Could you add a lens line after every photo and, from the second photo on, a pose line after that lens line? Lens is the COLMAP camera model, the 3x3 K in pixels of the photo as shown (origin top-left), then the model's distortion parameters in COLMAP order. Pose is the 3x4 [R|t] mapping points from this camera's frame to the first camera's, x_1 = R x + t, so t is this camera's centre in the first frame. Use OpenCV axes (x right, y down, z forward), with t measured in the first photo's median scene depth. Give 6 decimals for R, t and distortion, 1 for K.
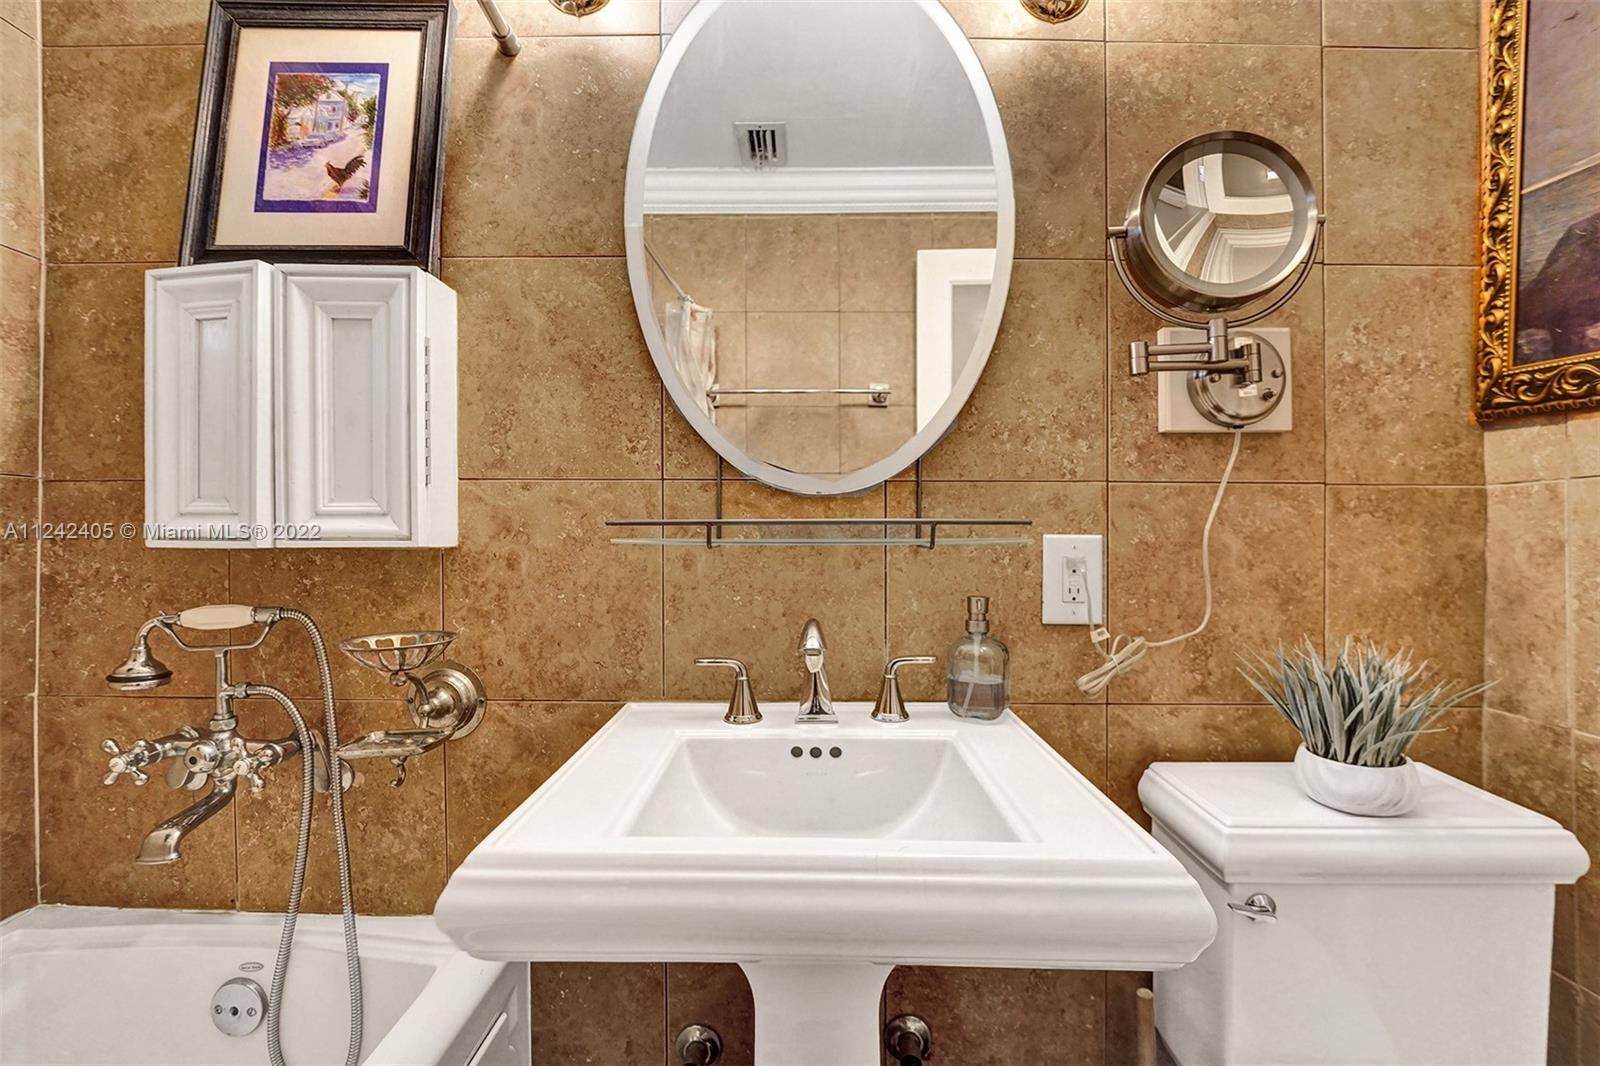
lens RADIAL K [[680.9, 0, 803.8], [0, 680.9, 525.0], [0, 0, 1]] dist [-0.028915, 0.003950]
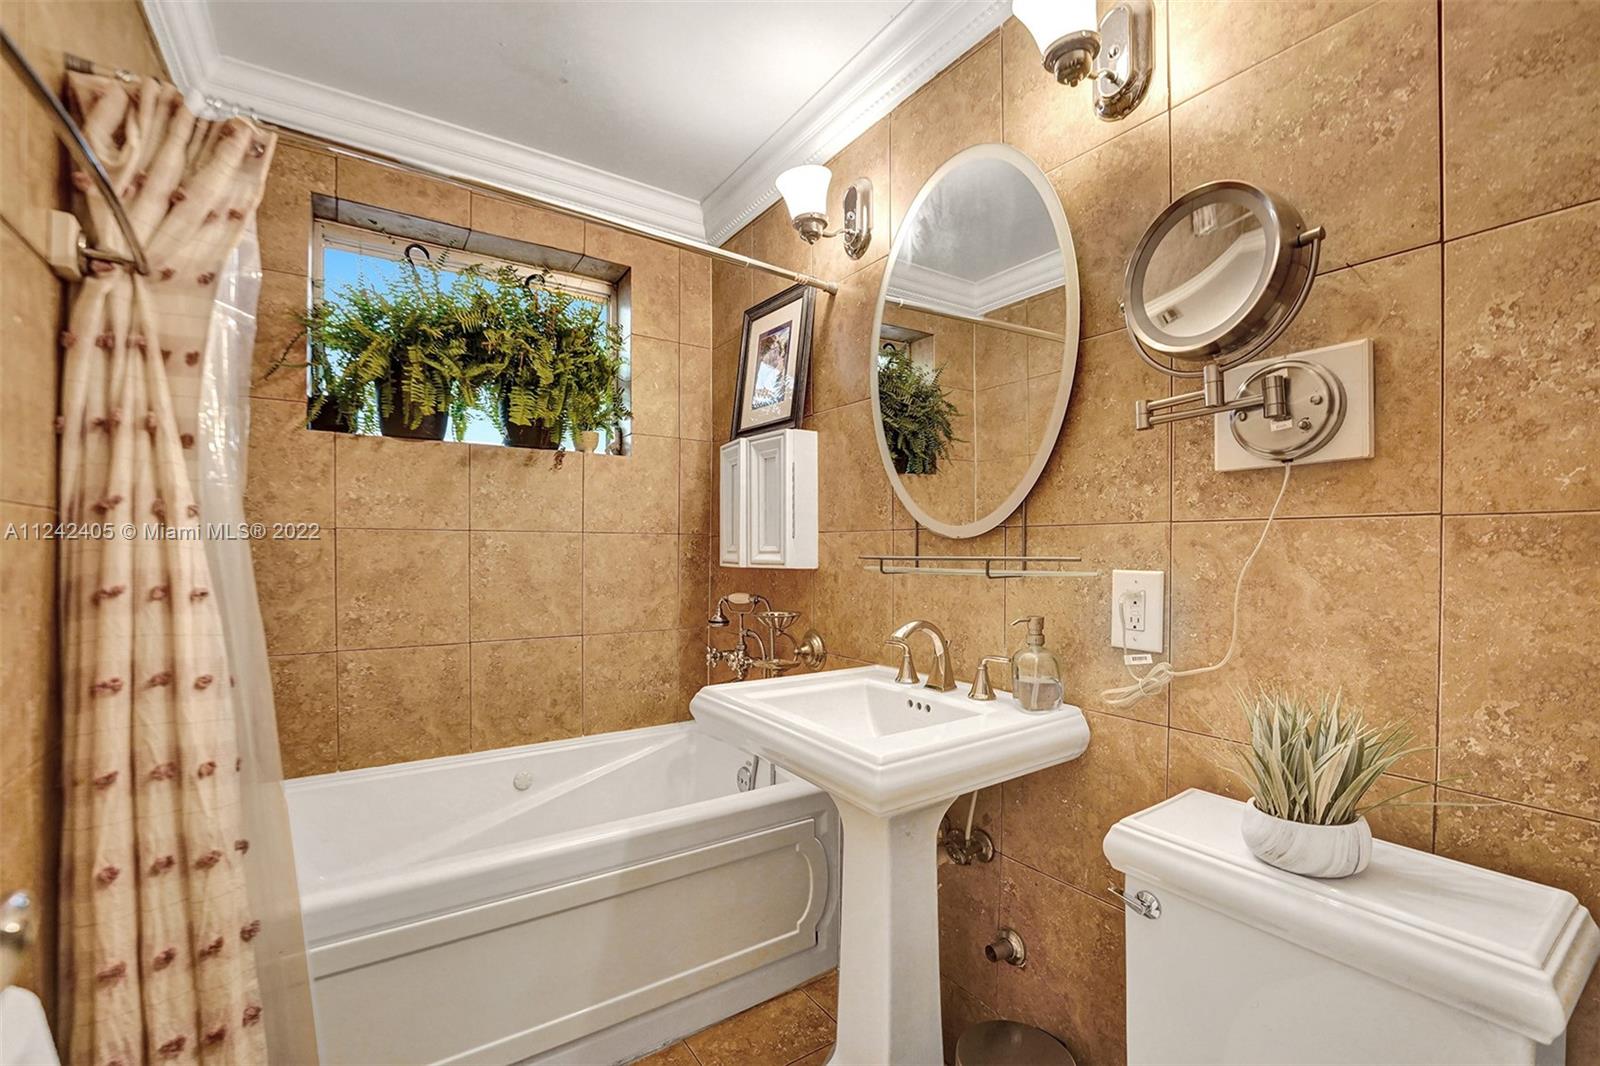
lens RADIAL K [[680.9, 0, 796.1], [0, 680.9, 544.7], [0, 0, 1]] dist [-0.028915, 0.003950]
pose [[0.557658, -0.007512, -0.830037, 1.012588], [0.006498, 0.999968, -0.004685, -0.026429], [0.830046, -0.002781, 0.557688, -0.097341]]
